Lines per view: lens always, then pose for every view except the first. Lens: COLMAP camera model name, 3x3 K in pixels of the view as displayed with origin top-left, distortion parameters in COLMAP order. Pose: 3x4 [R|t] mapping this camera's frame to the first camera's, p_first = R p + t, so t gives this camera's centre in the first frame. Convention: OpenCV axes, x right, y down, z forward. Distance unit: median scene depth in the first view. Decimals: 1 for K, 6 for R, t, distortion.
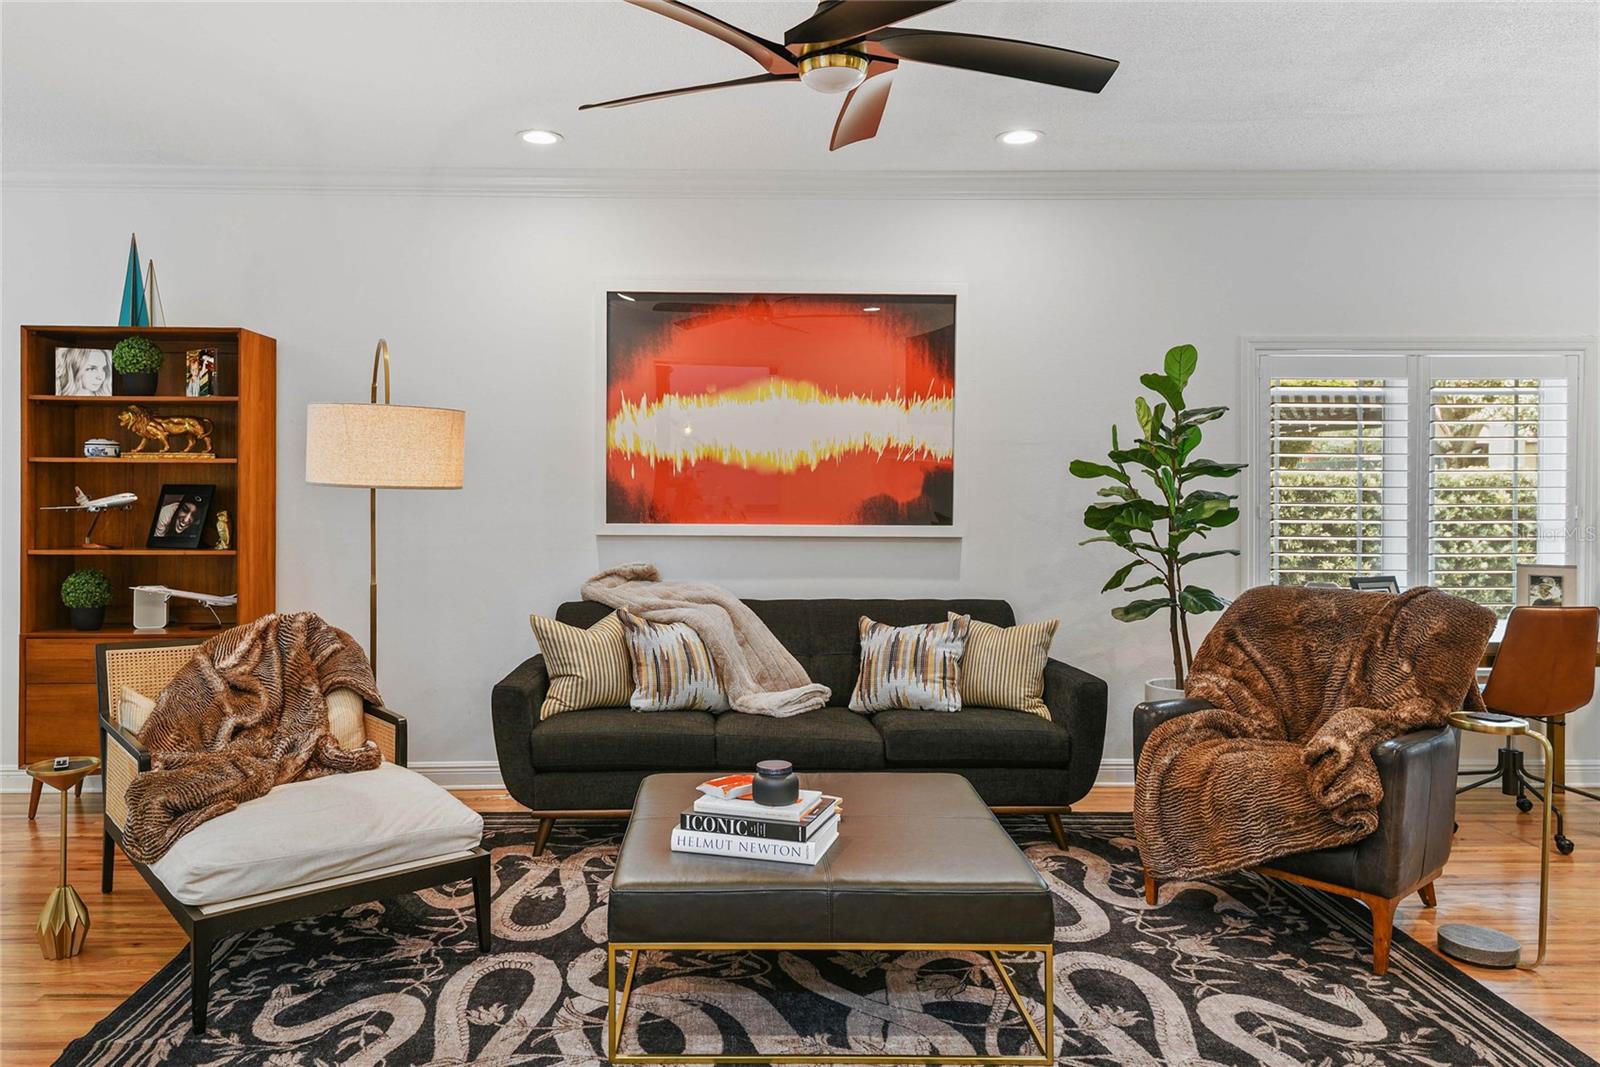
lens RADIAL K [[1134.9, 0, 734.7], [0, 1134.9, 485.1], [0, 0, 1]] dist [0.038067, -0.002010]
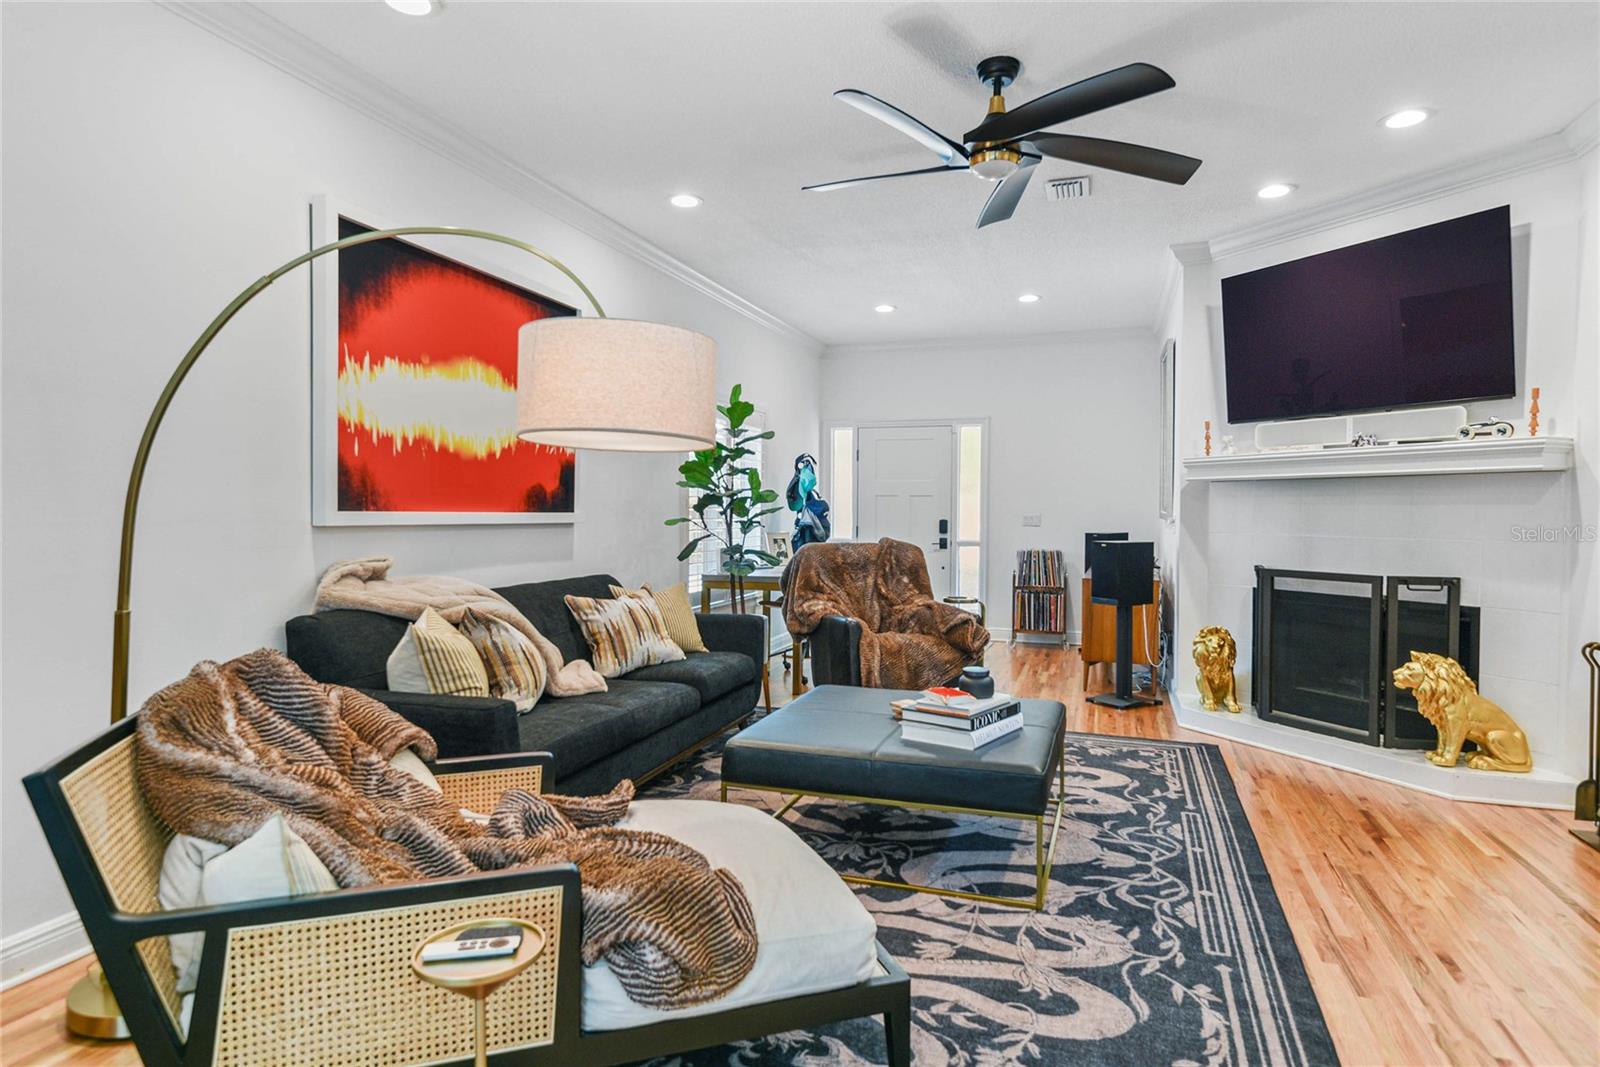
lens RADIAL K [[914.4, 0, 800.0], [0, 914.4, 533.5], [0, 0, 1]] dist [0.053917, -0.044529]
pose [[0.329312, -0.025230, 0.943884, -0.630758], [0.001987, 0.999659, 0.026028, 0.034238], [-0.944219, -0.006696, 0.329250, 0.505483]]
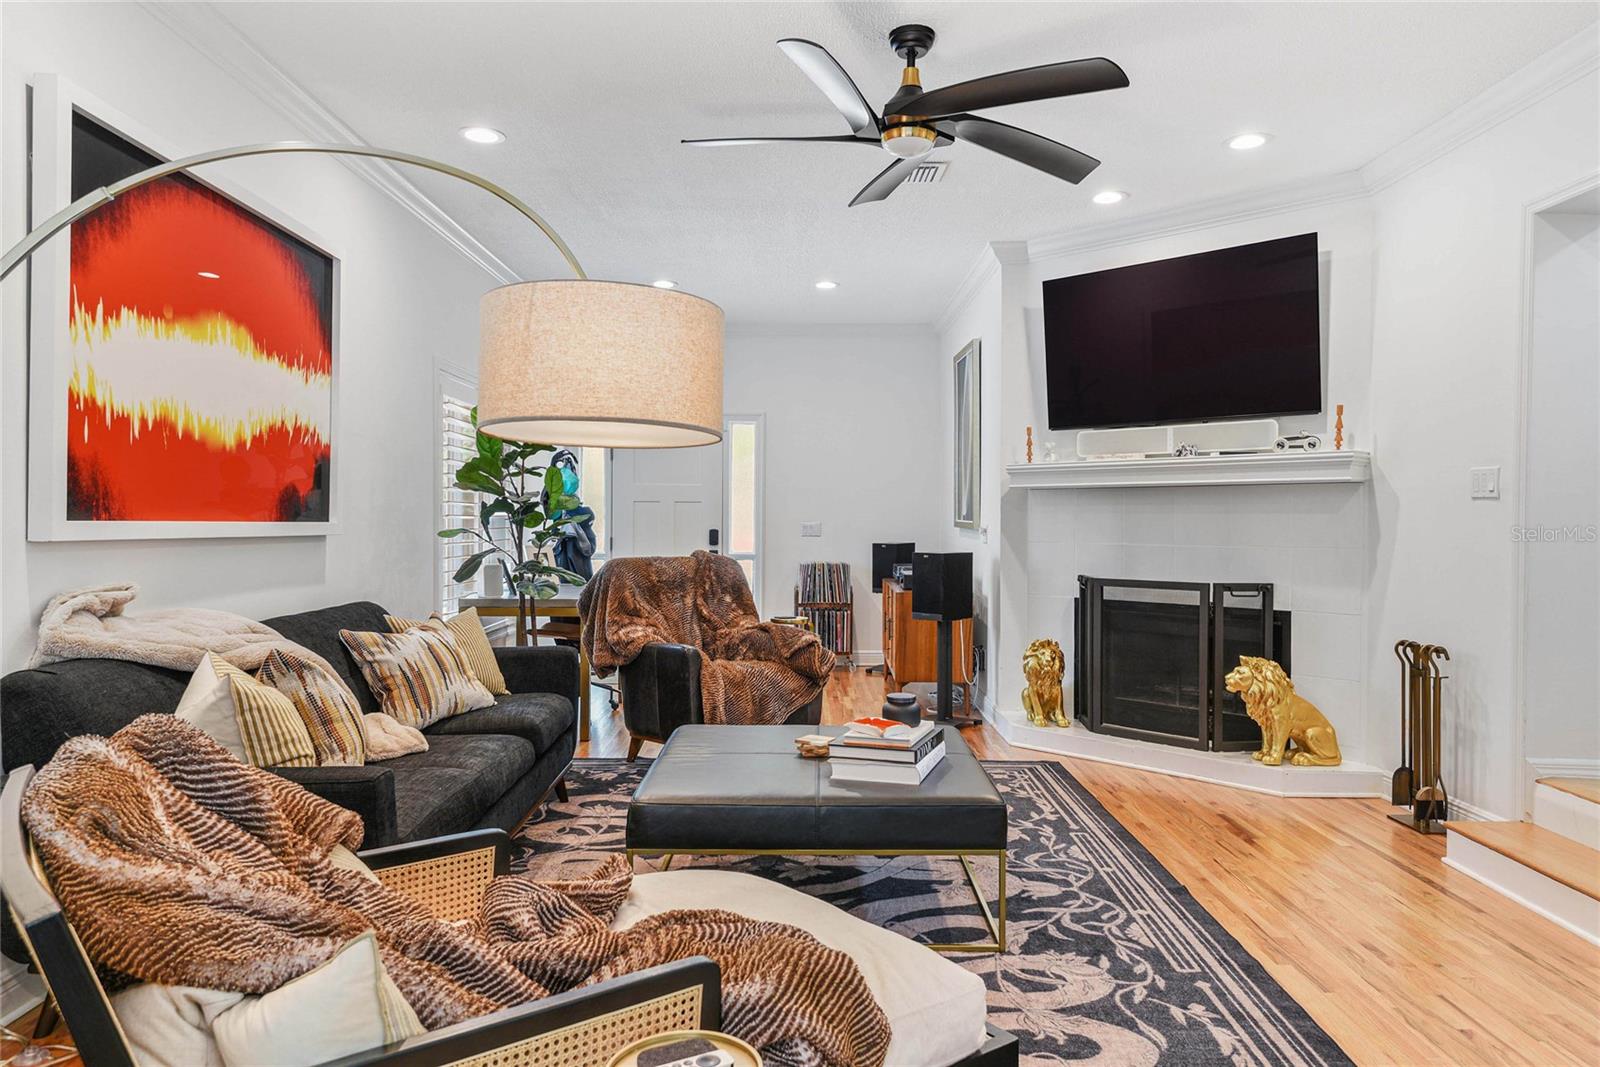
lens RADIAL K [[1061.6, 0, 805.0], [0, 1061.6, 528.1], [0, 0, 1]] dist [0.040985, -0.028416]
pose [[0.006954, -0.010429, 0.999921, -0.657160], [0.001565, 0.999945, 0.010418, 0.033655], [-0.999975, 0.001493, 0.006970, 0.657394]]
